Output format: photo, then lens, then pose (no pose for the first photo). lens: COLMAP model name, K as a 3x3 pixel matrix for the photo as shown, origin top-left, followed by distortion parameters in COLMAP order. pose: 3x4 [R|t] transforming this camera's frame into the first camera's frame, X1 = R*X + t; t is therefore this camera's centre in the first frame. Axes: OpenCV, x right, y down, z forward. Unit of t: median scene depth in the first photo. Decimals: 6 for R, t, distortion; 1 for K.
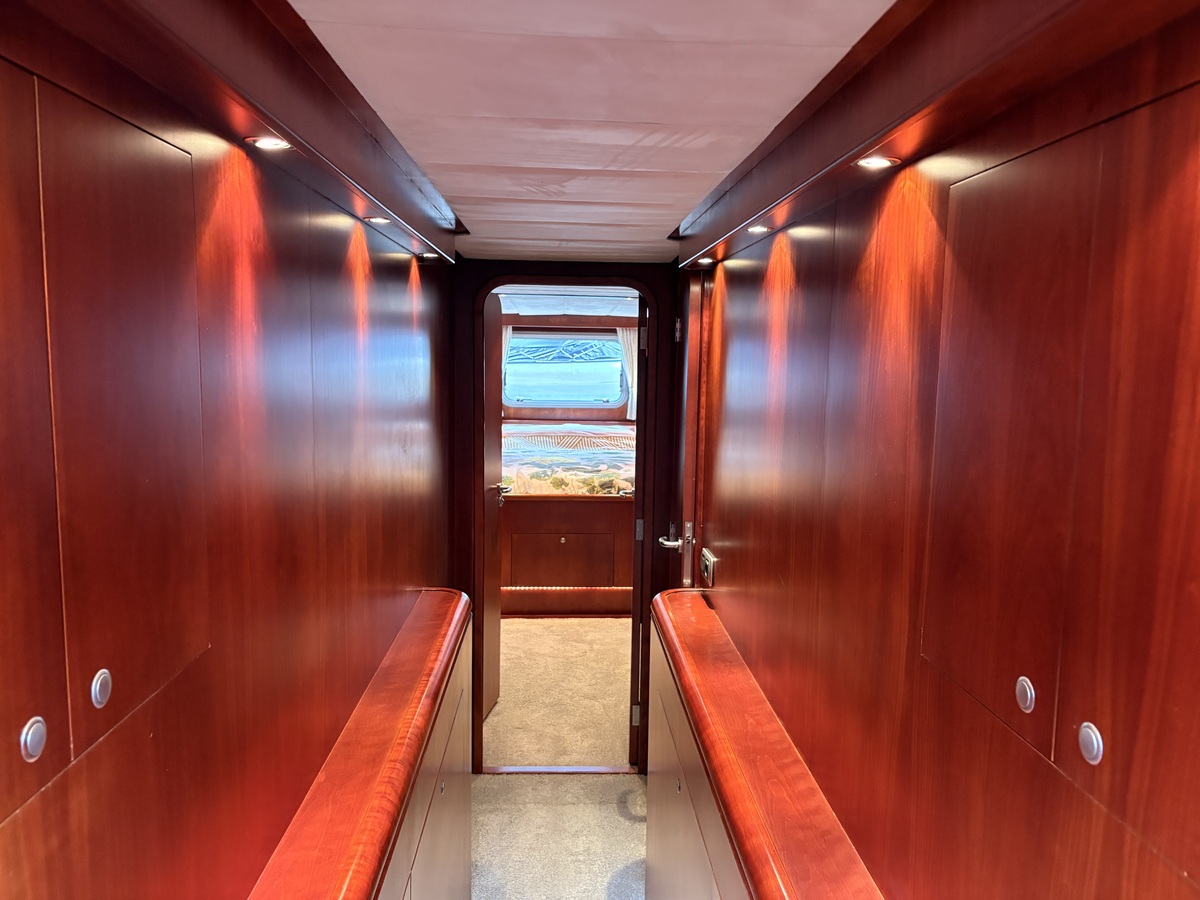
lens RADIAL K [[906.8, 0, 604.0], [0, 906.8, 448.8], [0, 0, 1]] dist [0.037426, -0.036452]
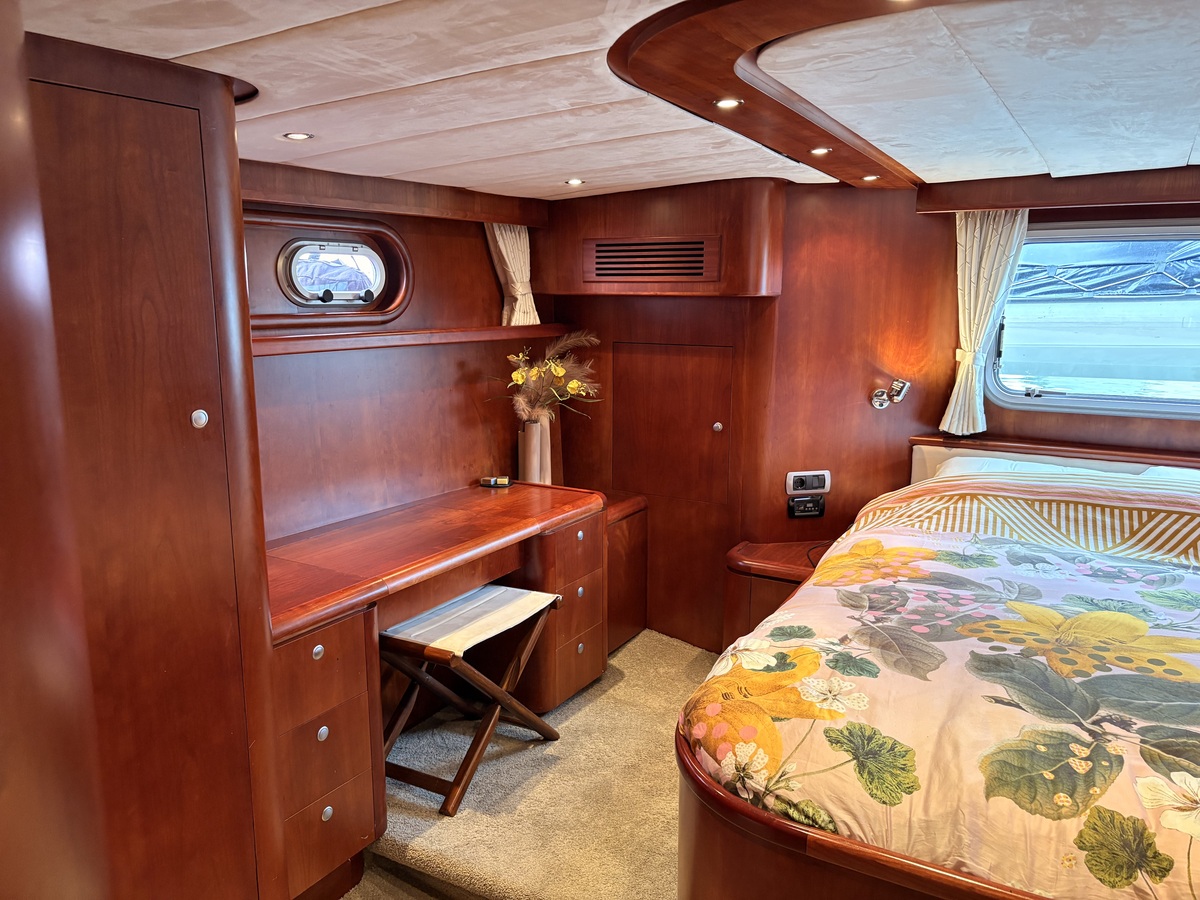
lens RADIAL K [[906.8, 0, 603.4], [0, 906.8, 458.4], [0, 0, 1]] dist [0.037426, -0.036452]
pose [[0.838680, 0.084327, -0.538057, -0.040936], [-0.041411, 0.994954, 0.091386, -0.070177], [0.543048, -0.054362, 0.837940, 0.705756]]
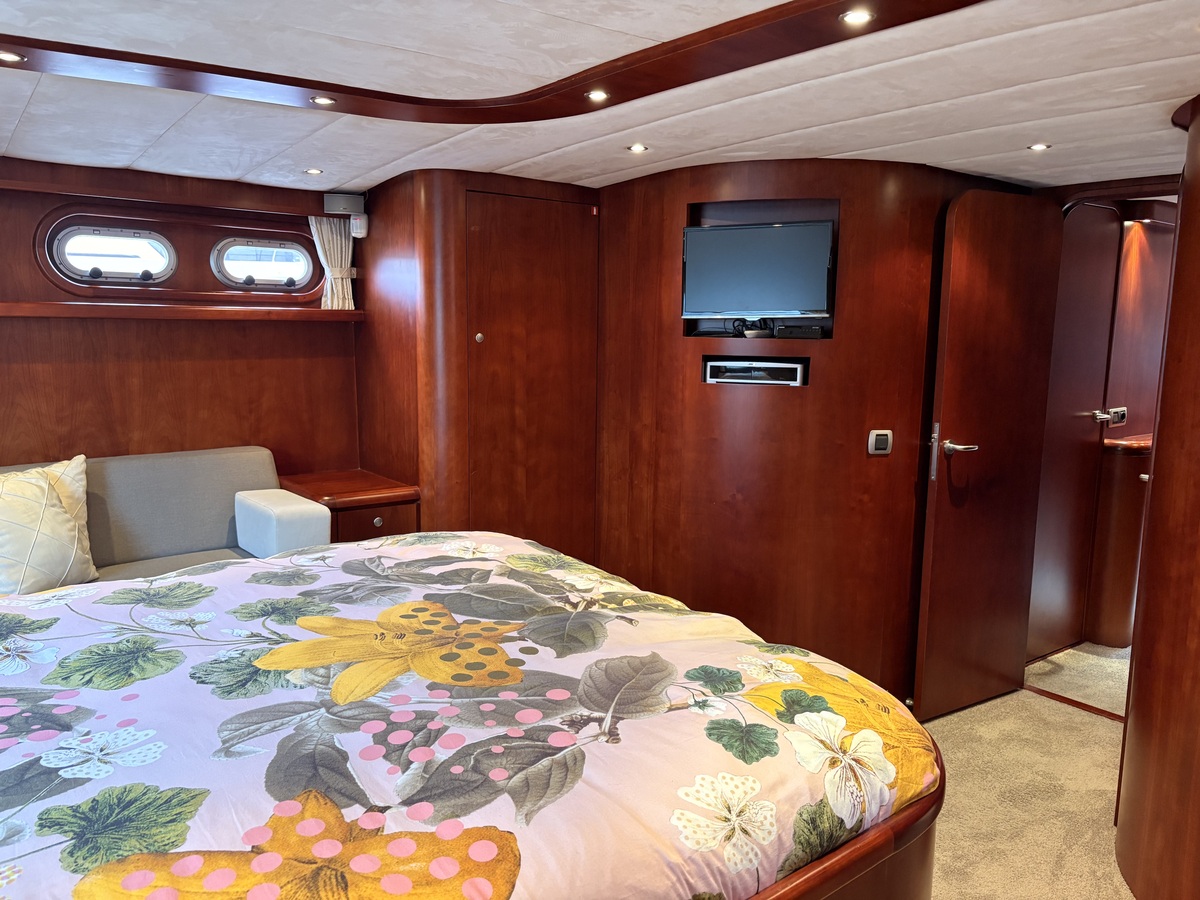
lens RADIAL K [[906.8, 0, 602.4], [0, 906.8, 450.4], [0, 0, 1]] dist [0.037426, -0.036452]
pose [[-0.563936, -0.150807, 0.811932, -0.287934], [0.056679, 0.973798, 0.220238, -0.091758], [-0.823871, 0.170220, -0.540612, 1.125384]]
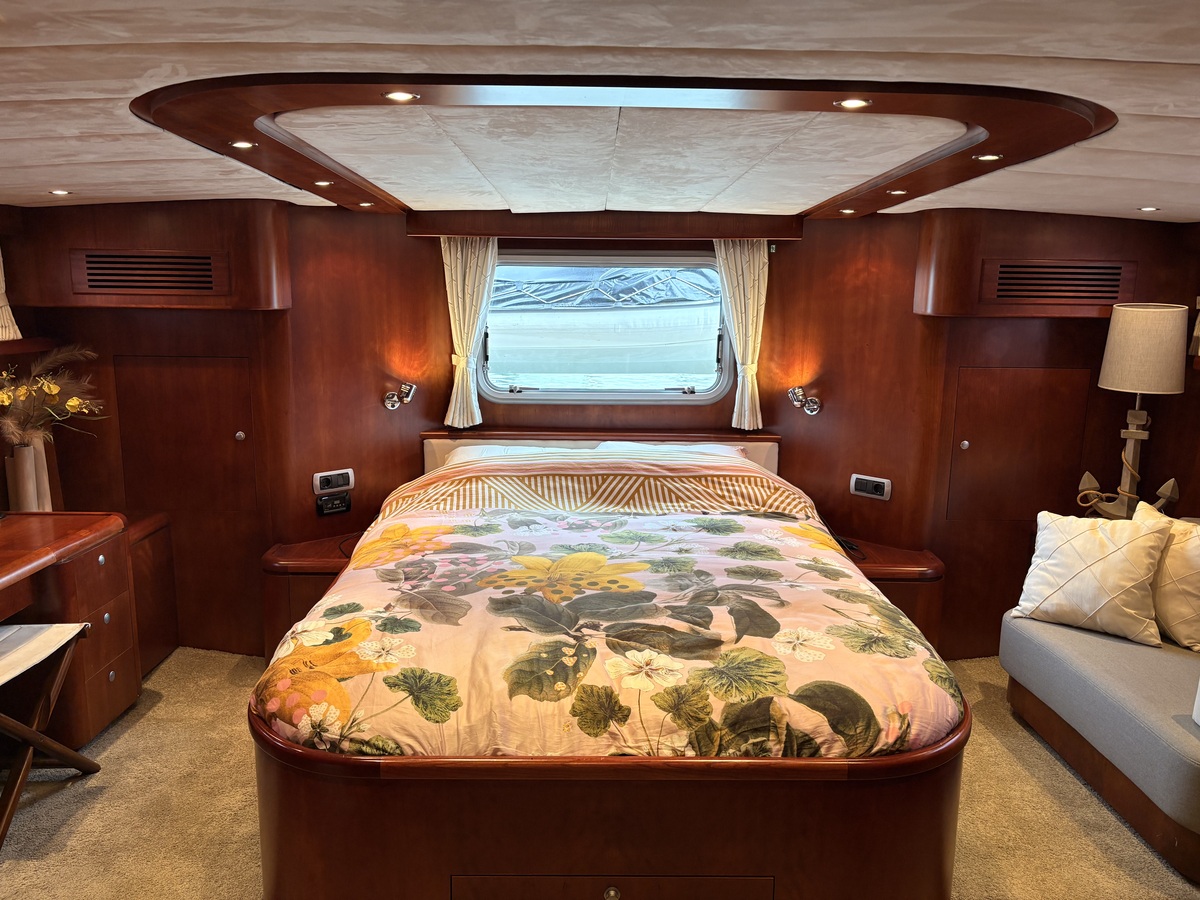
lens RADIAL K [[906.8, 0, 615.0], [0, 906.8, 442.9], [0, 0, 1]] dist [0.037426, -0.036452]
pose [[0.999702, -0.002673, -0.024282, -0.033973], [0.004233, 0.997915, 0.064410, -0.072867], [0.024059, -0.064494, 0.997628, 0.649155]]
